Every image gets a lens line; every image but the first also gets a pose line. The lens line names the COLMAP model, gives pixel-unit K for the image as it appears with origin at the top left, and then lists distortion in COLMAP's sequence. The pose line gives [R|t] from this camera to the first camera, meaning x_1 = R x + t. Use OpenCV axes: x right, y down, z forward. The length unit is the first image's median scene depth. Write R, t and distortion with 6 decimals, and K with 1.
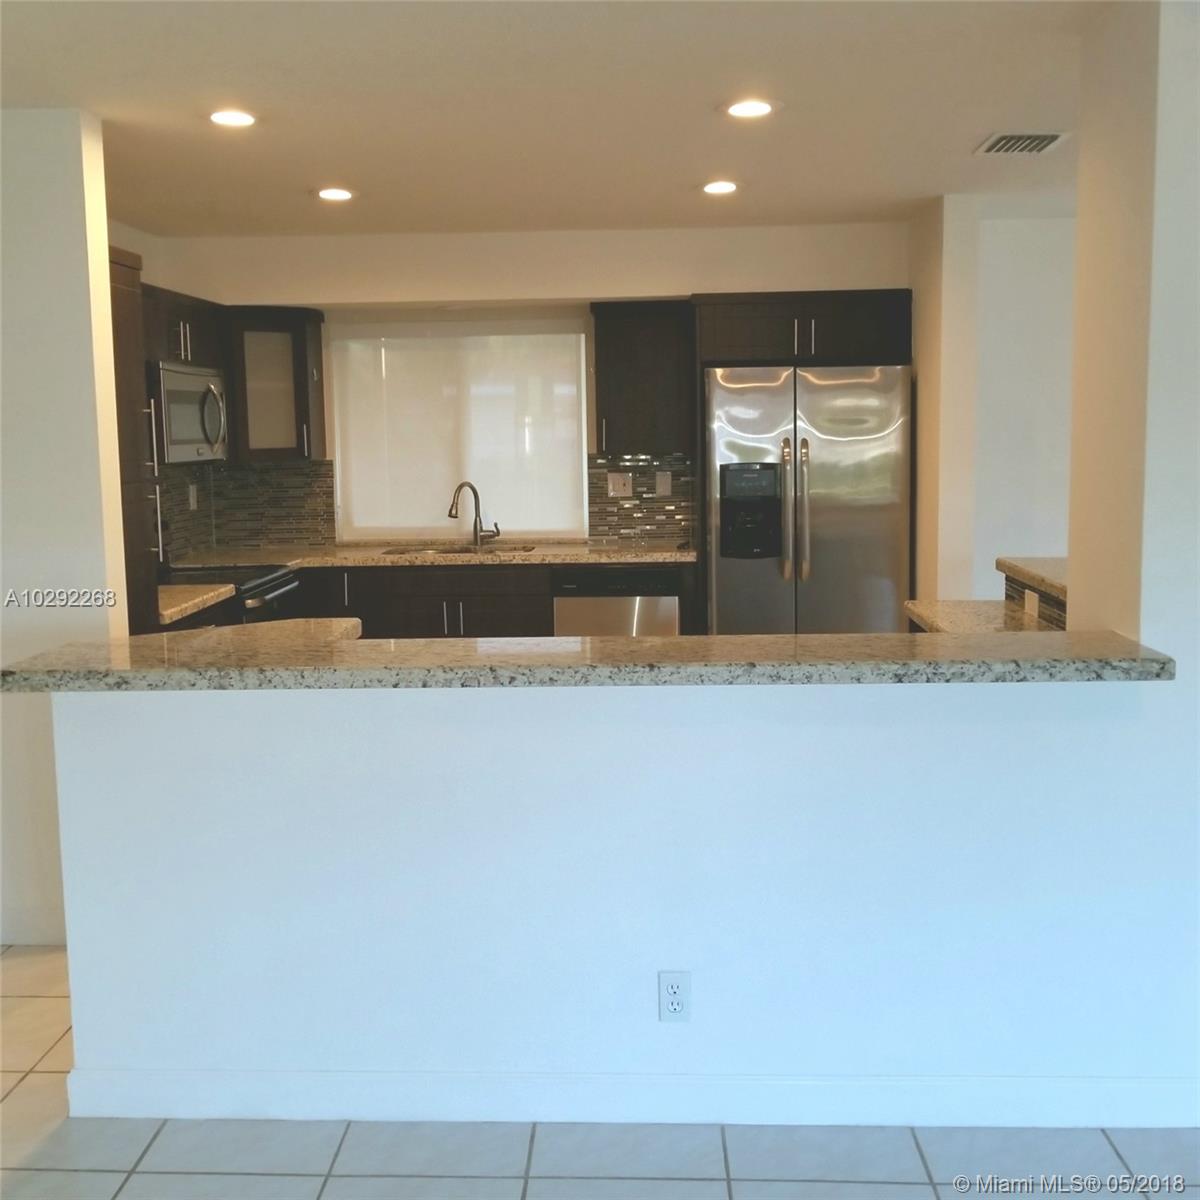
lens RADIAL K [[1304.8, 0, 595.0], [0, 1304.8, 553.1], [0, 0, 1]] dist [0.014510, -0.056548]
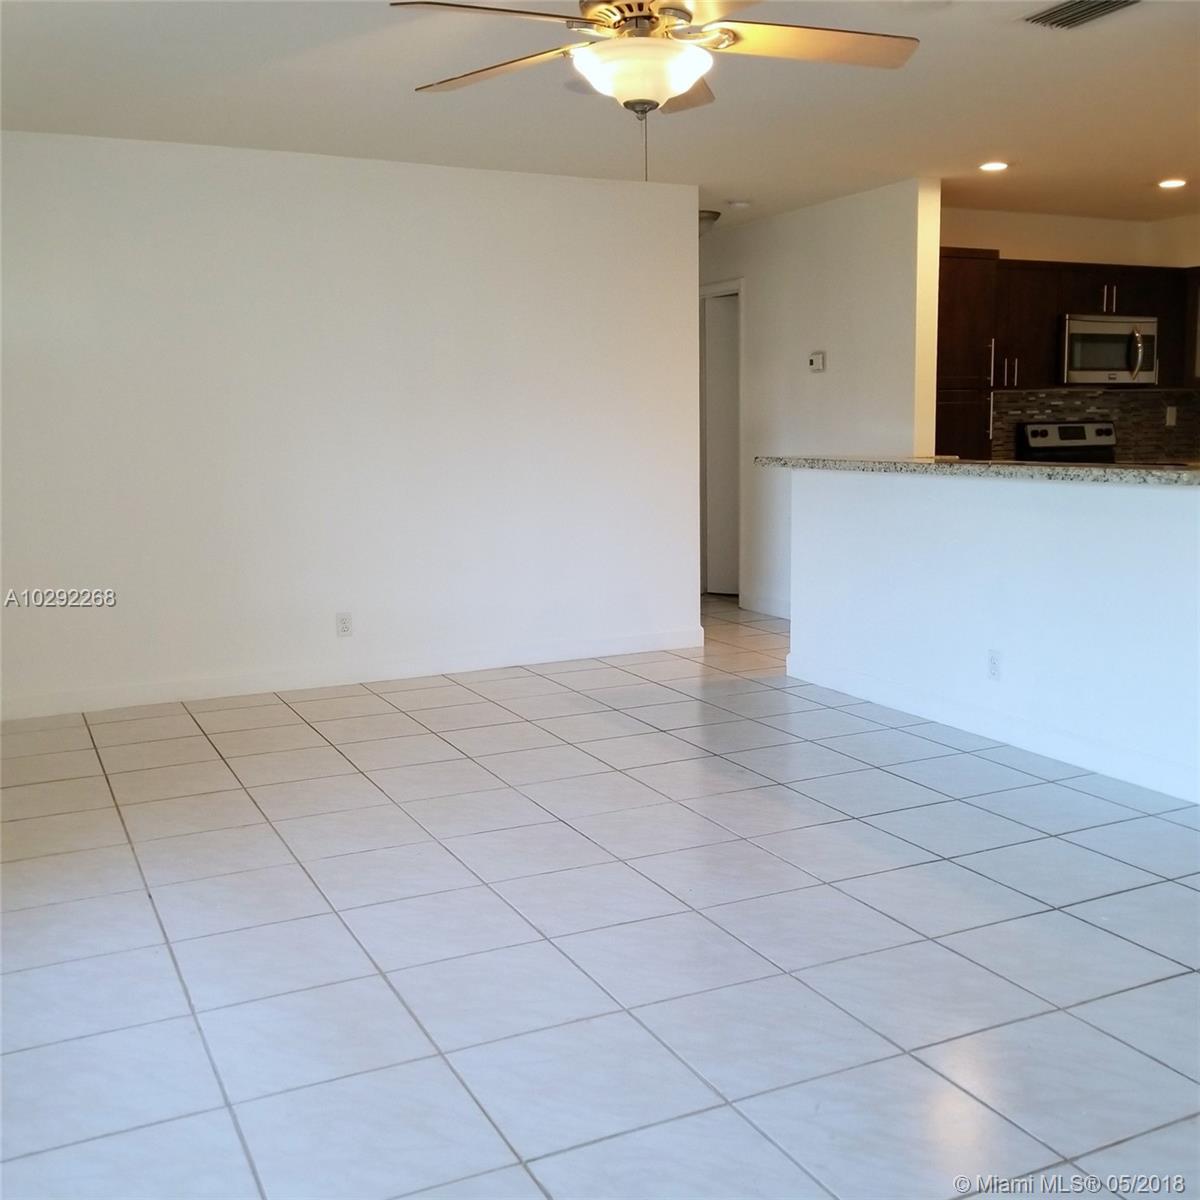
lens RADIAL K [[1262.1, 0, 577.7], [0, 1262.1, 577.0], [0, 0, 1]] dist [-0.003556, -0.015632]
pose [[0.456684, 0.117440, -0.881843, 1.399912], [-0.077032, 0.992746, 0.092317, 0.119343], [0.886288, 0.025771, 0.462418, -0.304908]]
